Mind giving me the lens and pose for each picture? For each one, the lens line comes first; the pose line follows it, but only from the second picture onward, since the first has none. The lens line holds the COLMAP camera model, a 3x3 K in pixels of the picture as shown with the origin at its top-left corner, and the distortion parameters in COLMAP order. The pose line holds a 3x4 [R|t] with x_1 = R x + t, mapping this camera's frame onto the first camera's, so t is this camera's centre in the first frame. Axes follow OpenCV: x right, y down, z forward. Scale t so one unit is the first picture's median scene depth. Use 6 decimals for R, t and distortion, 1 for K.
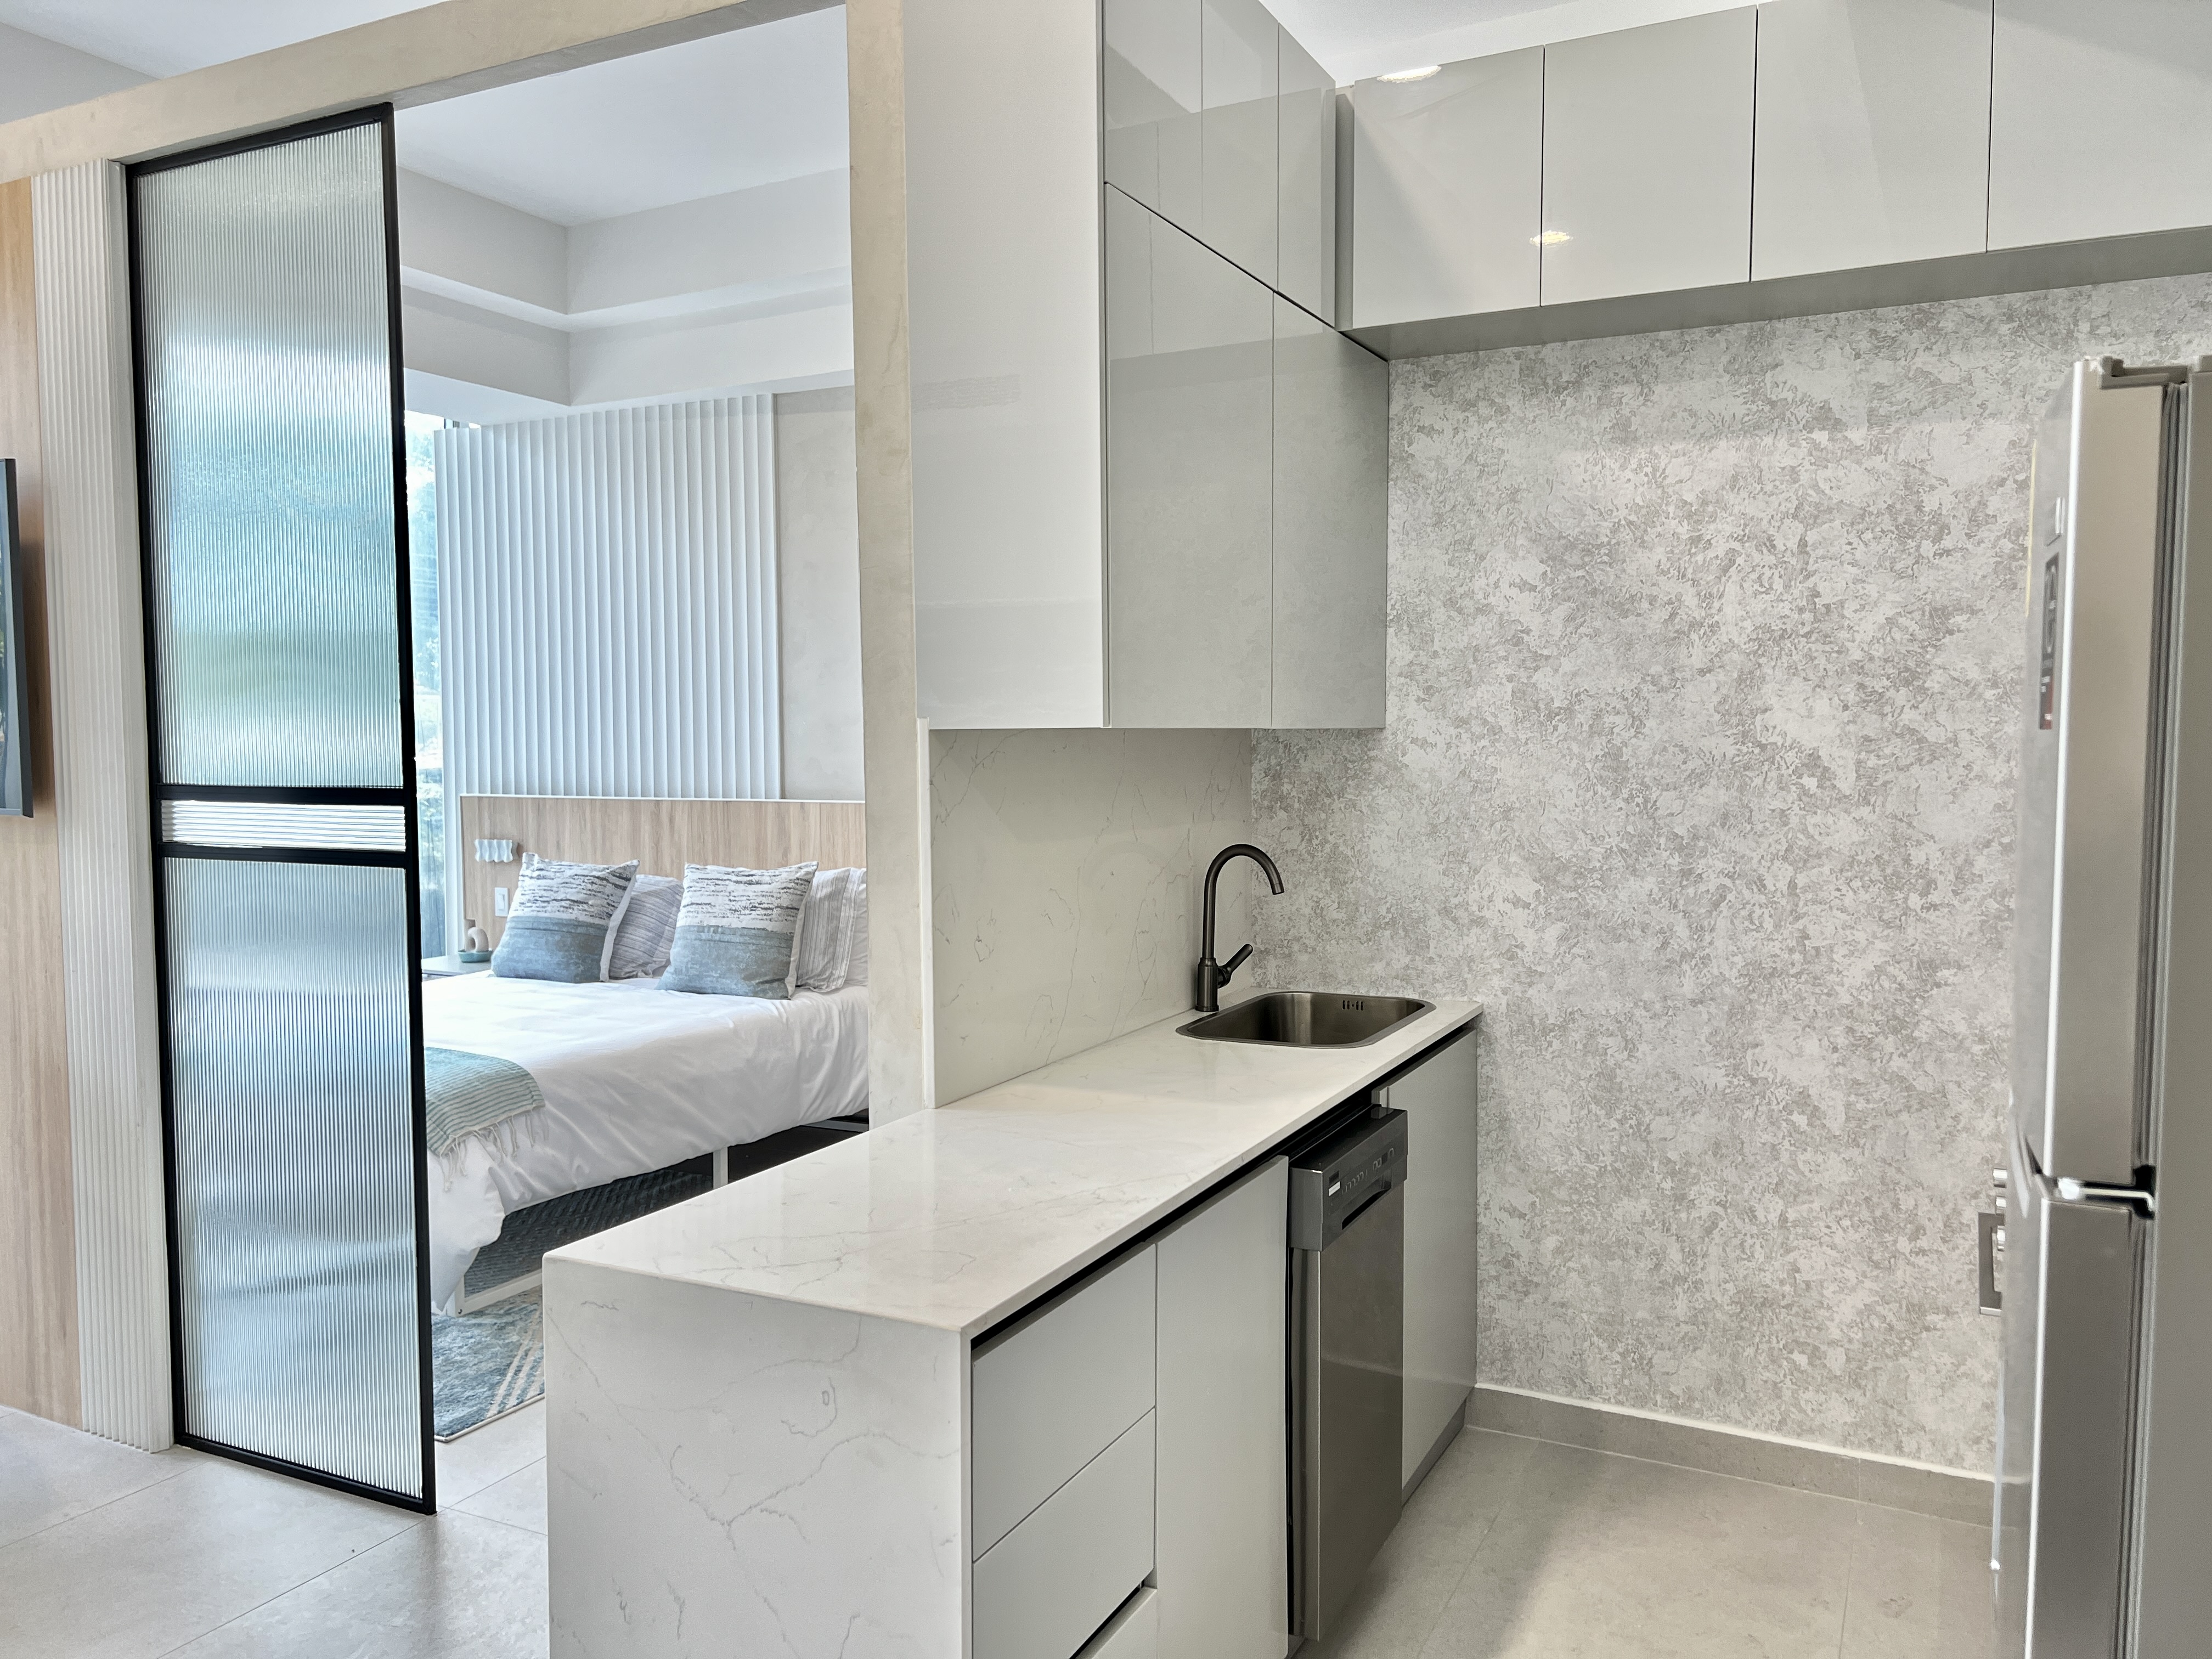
lens RADIAL K [[1656.5, 0, 1116.8], [0, 1656.5, 836.2], [0, 0, 1]] dist [0.071877, -0.075889]
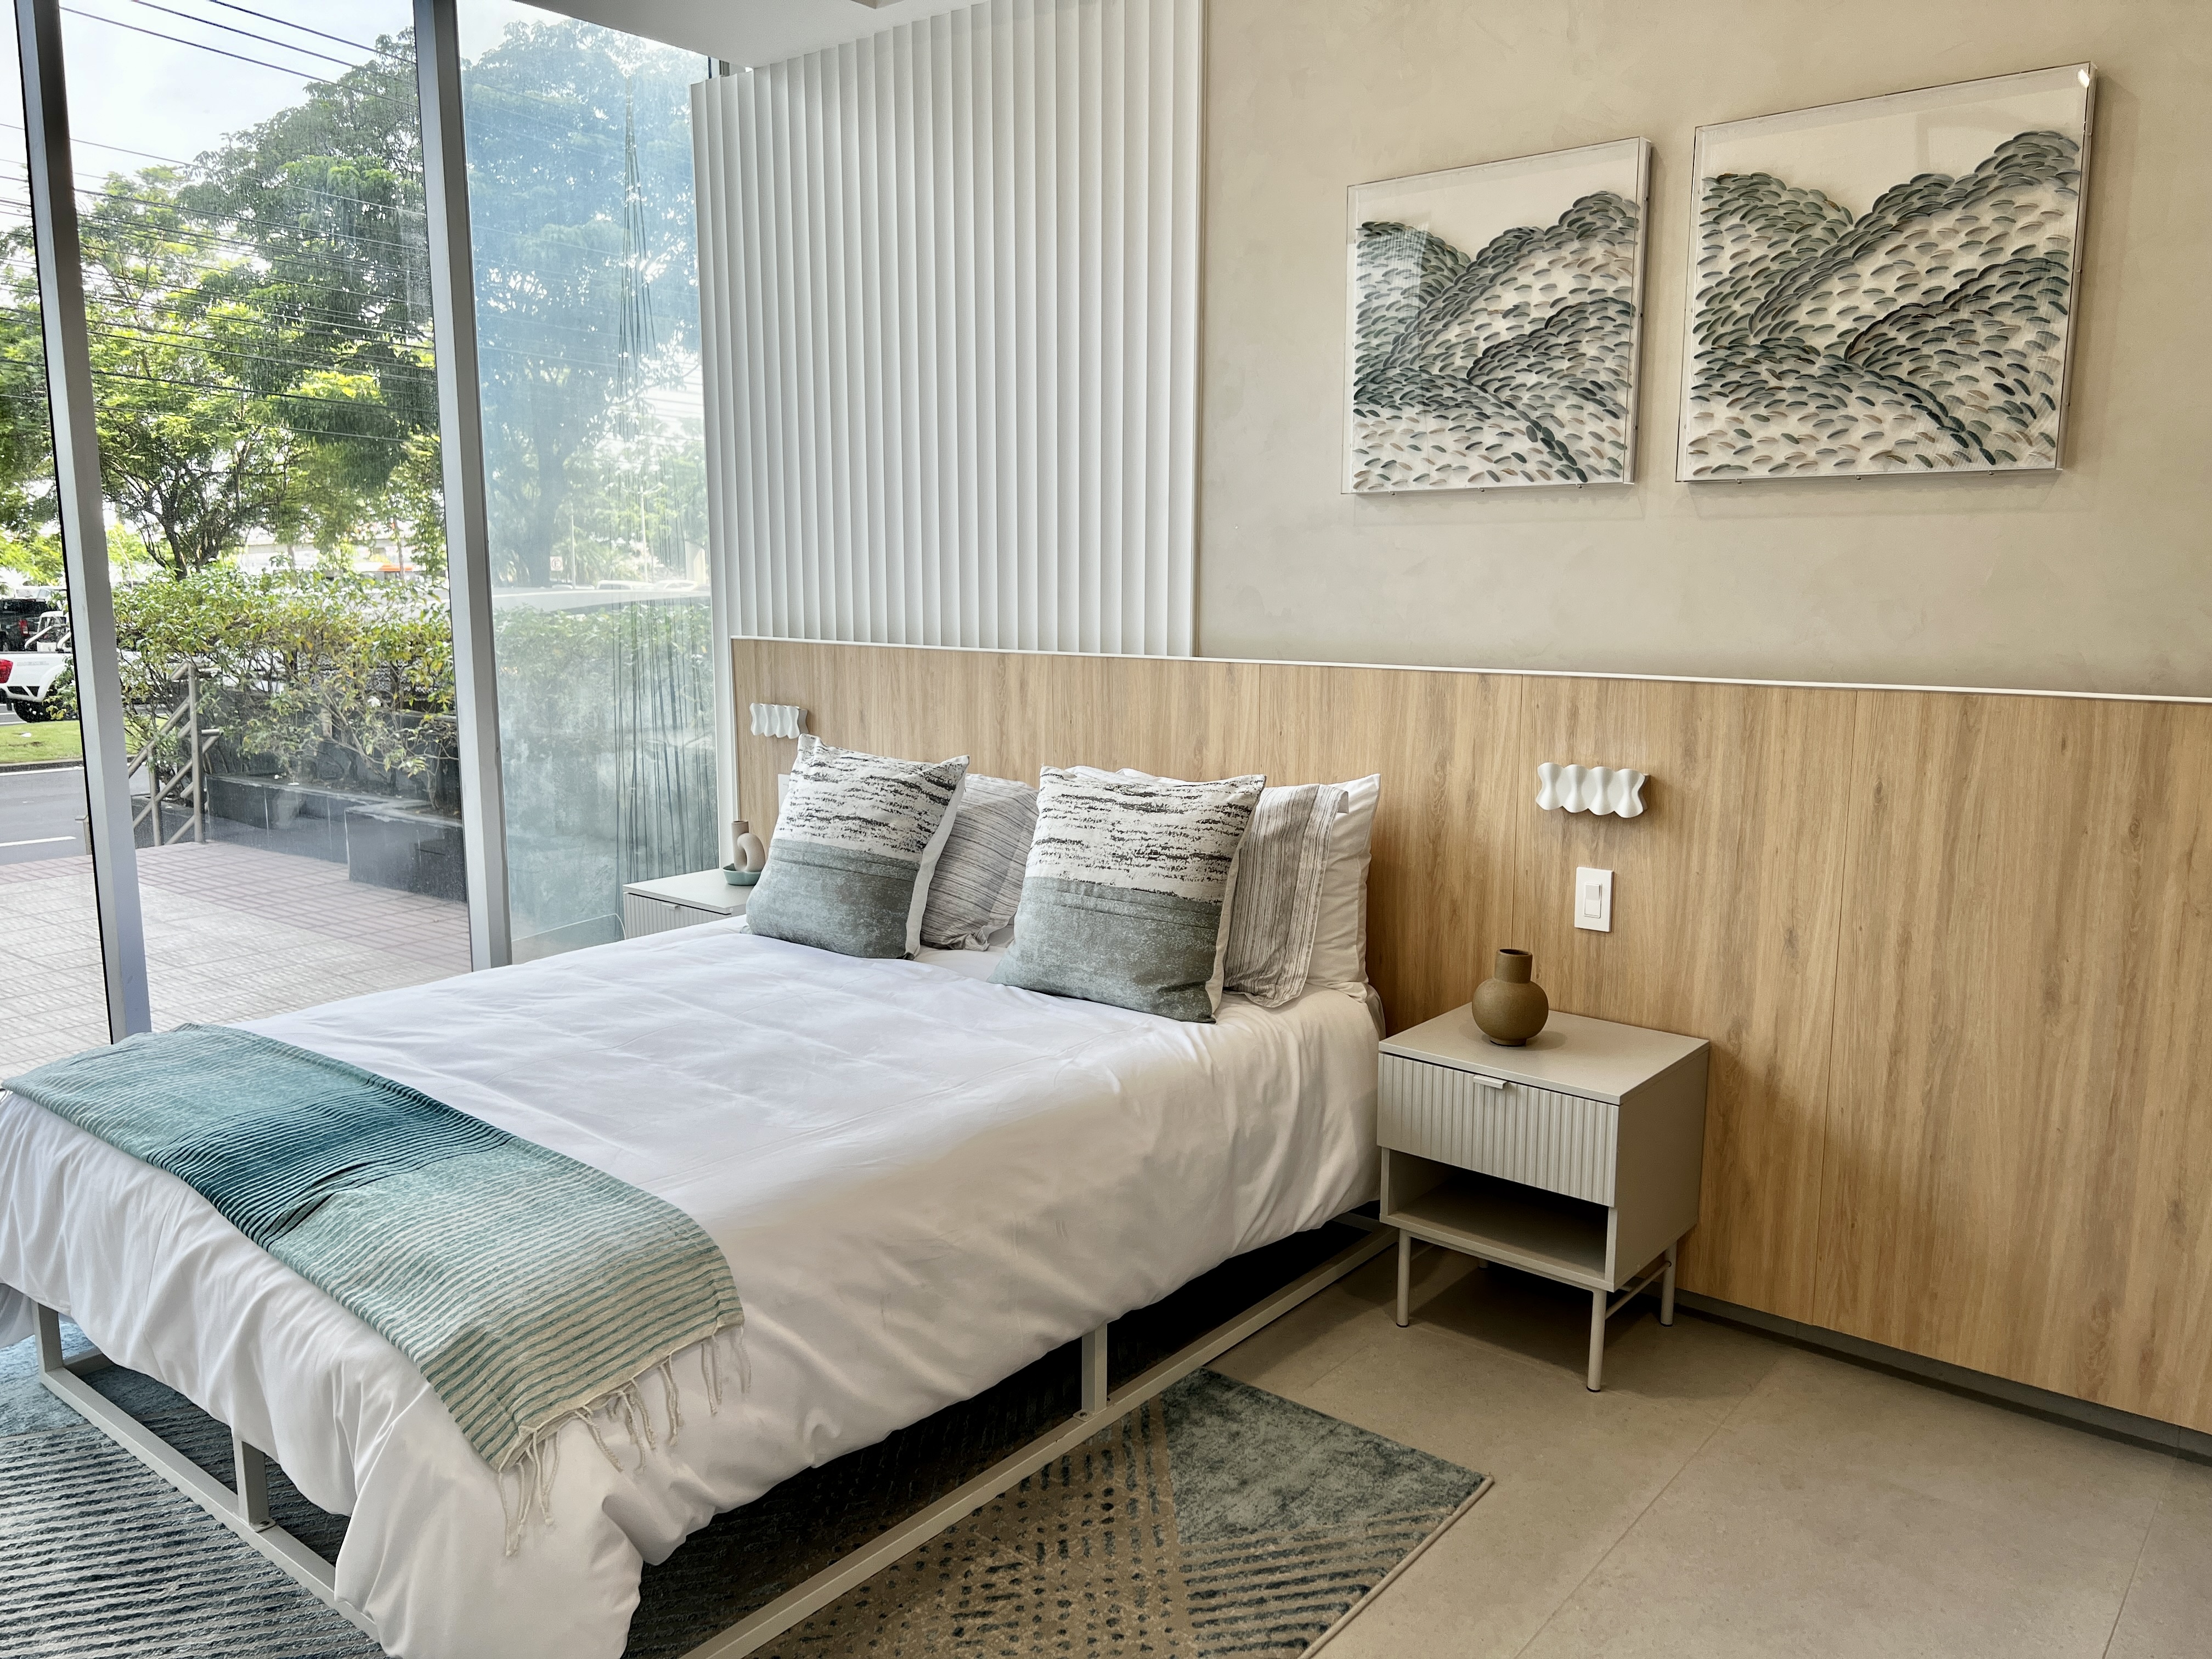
lens RADIAL K [[1646.9, 0, 1146.2], [0, 1646.9, 830.6], [0, 0, 1]] dist [0.091349, -0.001048]
pose [[0.980133, 0.038796, -0.194511, -0.108566], [-0.018935, 0.994507, 0.102946, -0.022945], [0.197436, -0.097218, 0.975483, 0.437026]]
